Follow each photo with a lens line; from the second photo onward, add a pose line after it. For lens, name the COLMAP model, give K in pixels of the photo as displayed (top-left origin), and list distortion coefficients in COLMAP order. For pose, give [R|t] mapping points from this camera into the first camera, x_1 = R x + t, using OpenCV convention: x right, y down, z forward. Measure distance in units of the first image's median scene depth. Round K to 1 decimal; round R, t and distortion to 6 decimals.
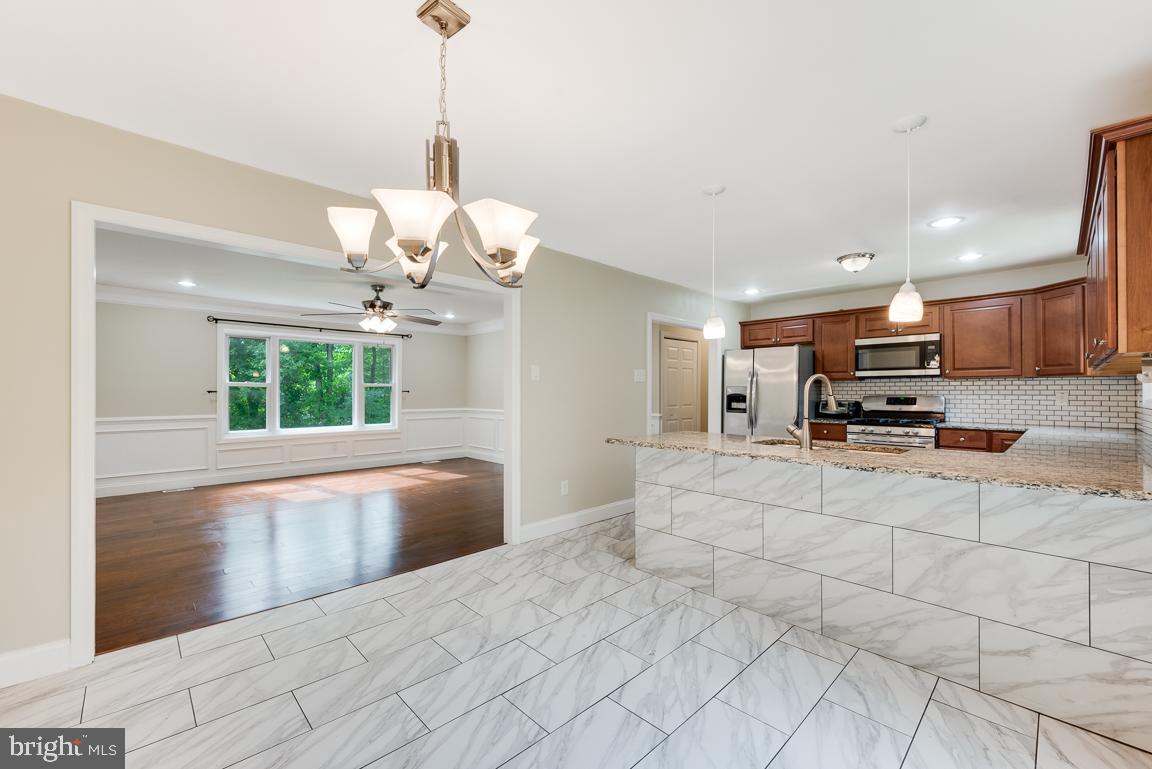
lens RADIAL K [[466.3, 0, 579.8], [0, 466.3, 389.5], [0, 0, 1]] dist [-0.000484, -0.000018]
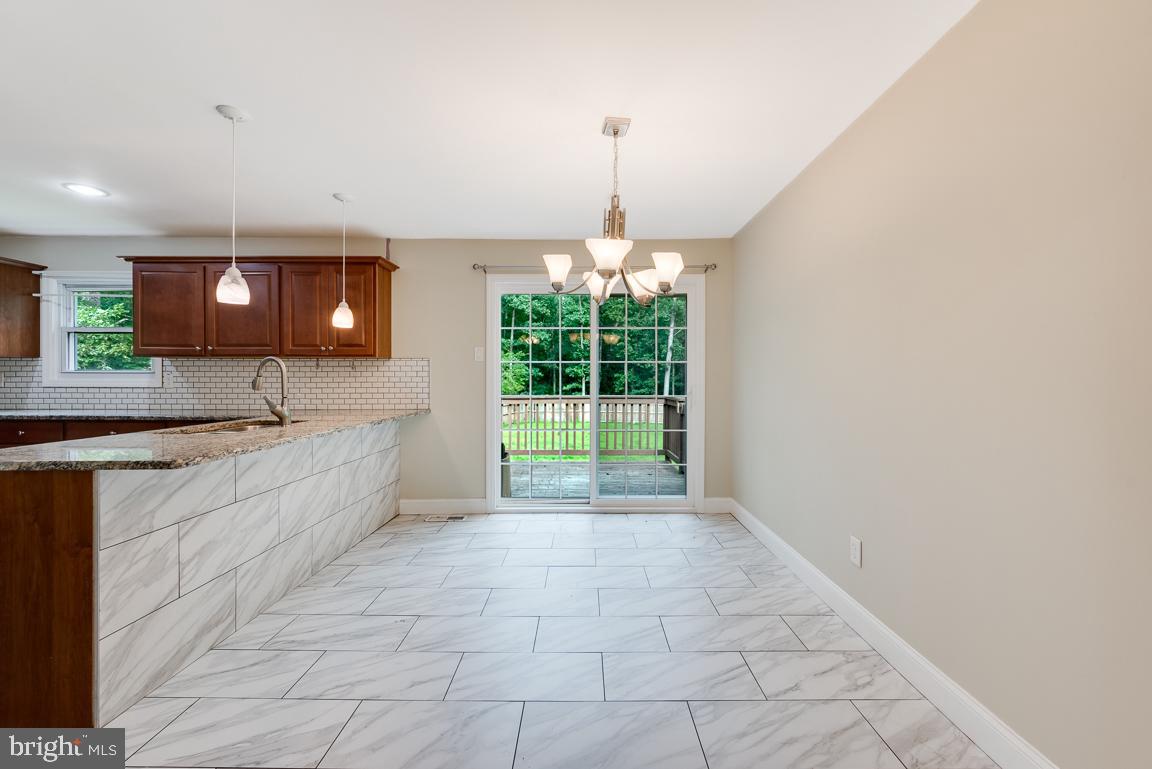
lens RADIAL K [[473.8, 0, 579.8], [0, 473.8, 374.4], [0, 0, 1]] dist [-0.000678, -0.000143]
pose [[-0.718244, 0.000563, 0.695791, -0.412538], [-0.007638, 0.999933, -0.008693, 0.006254], [-0.695749, -0.011558, -0.718192, 0.700627]]
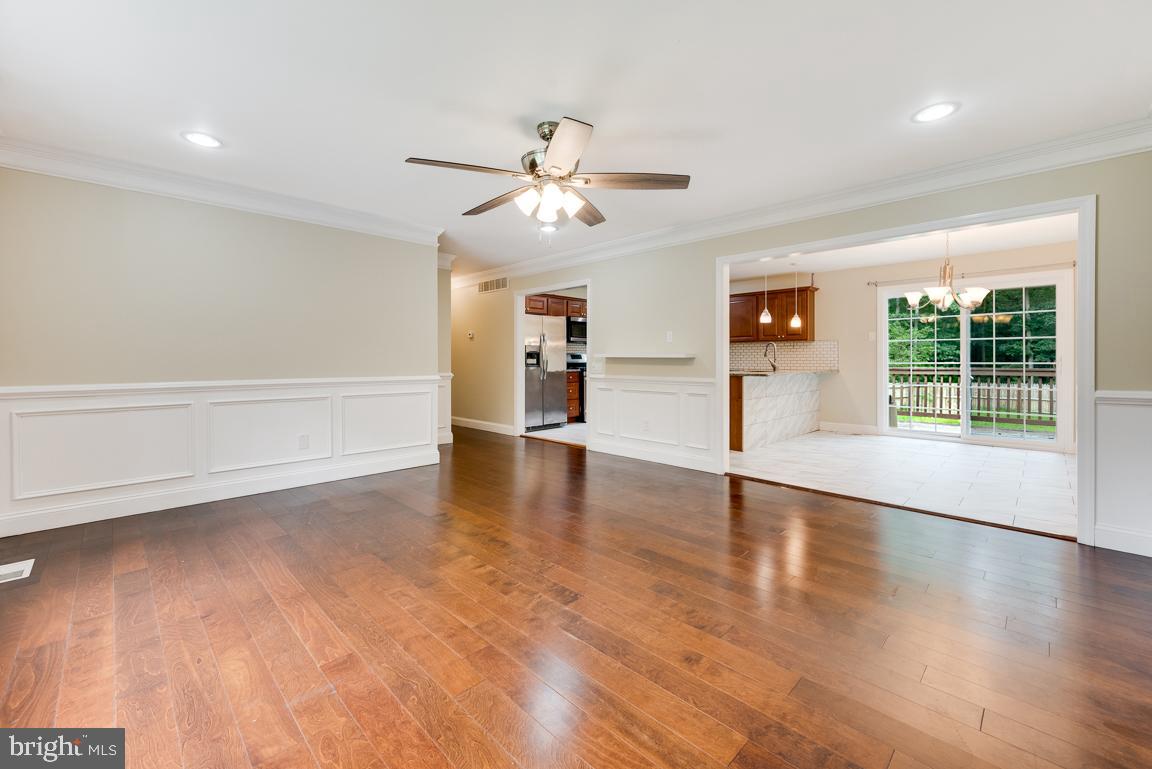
lens RADIAL K [[459.2, 0, 578.8], [0, 459.2, 357.2], [0, 0, 1]] dist [-0.000546, -0.000053]
pose [[-0.028229, 0.000741, 0.999601, -1.060313], [-0.003045, 0.999995, -0.000827, 0.030182], [-0.999597, -0.003067, -0.028226, 1.146264]]
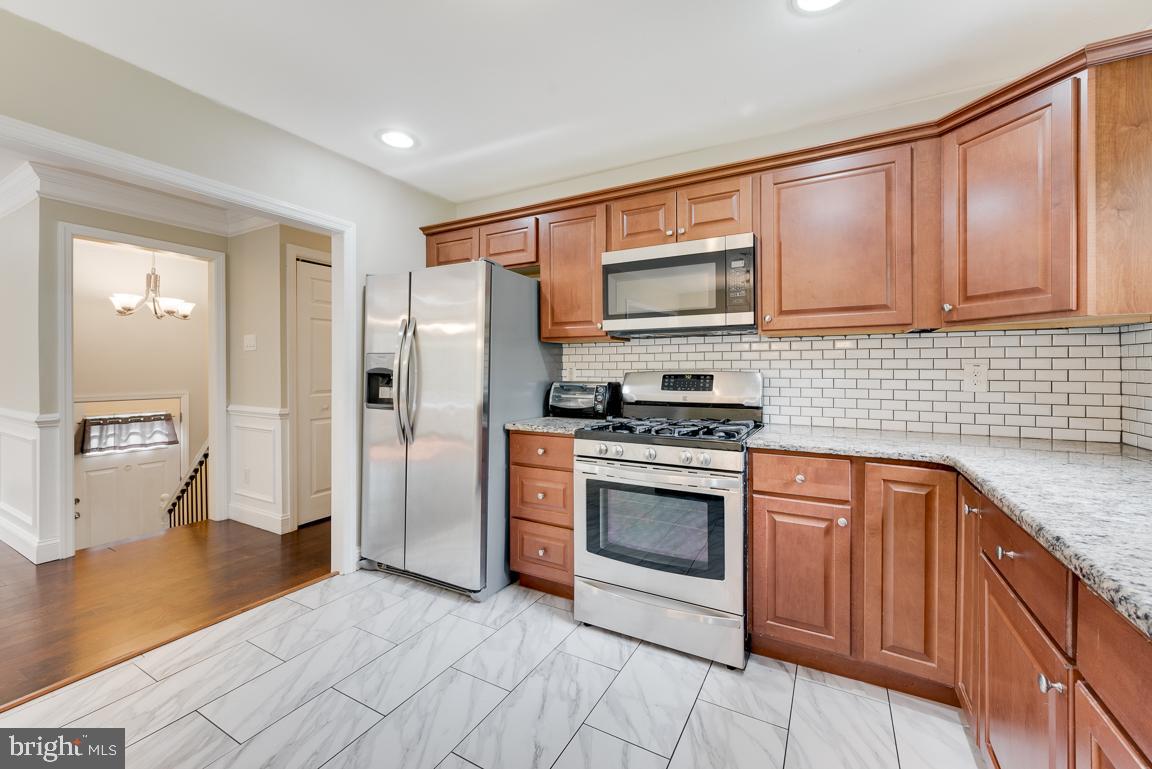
lens RADIAL K [[459.7, 0, 579.1], [0, 459.7, 366.3], [0, 0, 1]] dist [-0.000721, 0.000041]
pose [[0.956995, -0.000019, 0.290105, 0.485657], [-0.000749, 0.999997, 0.002536, 0.007709], [-0.290104, -0.002644, 0.956992, 0.628067]]
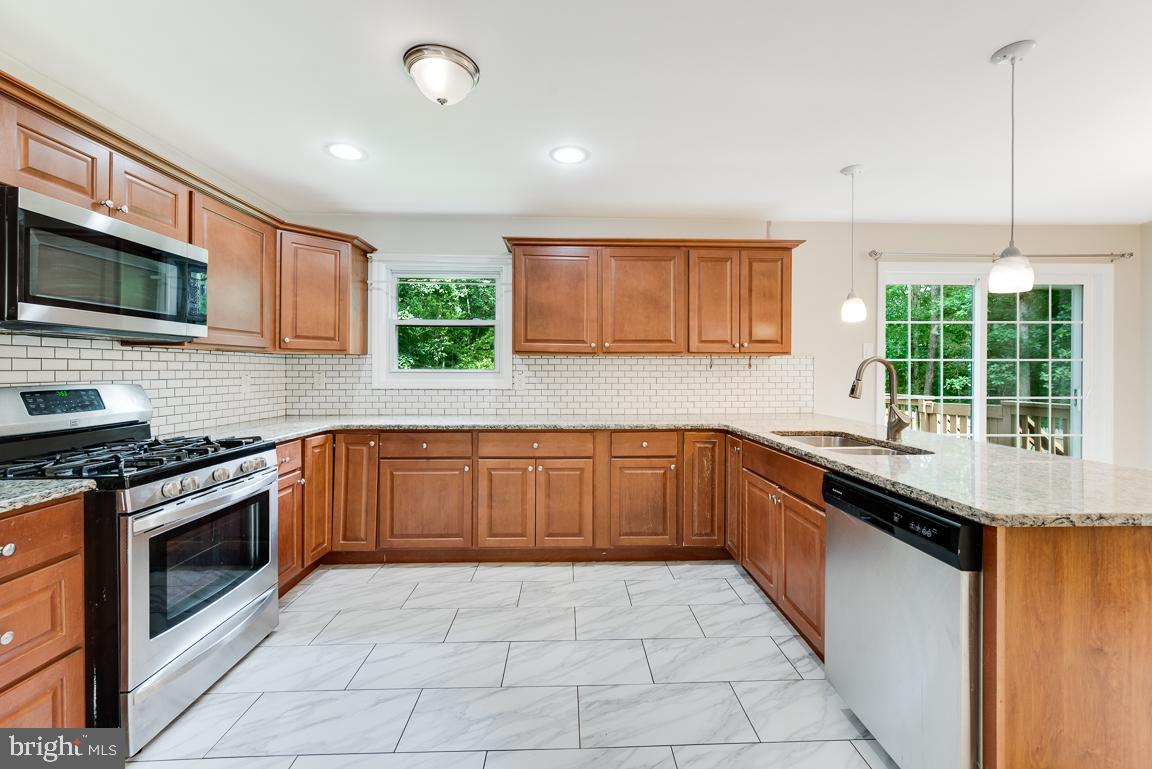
lens RADIAL K [[473.8, 0, 579.8], [0, 473.8, 374.4], [0, 0, 1]] dist [-0.000678, -0.000143]
pose [[-0.742051, -0.006826, 0.670309, 0.174208], [-0.006548, 0.999974, 0.002935, 0.001539], [-0.670312, -0.002211, -0.742076, 1.110202]]
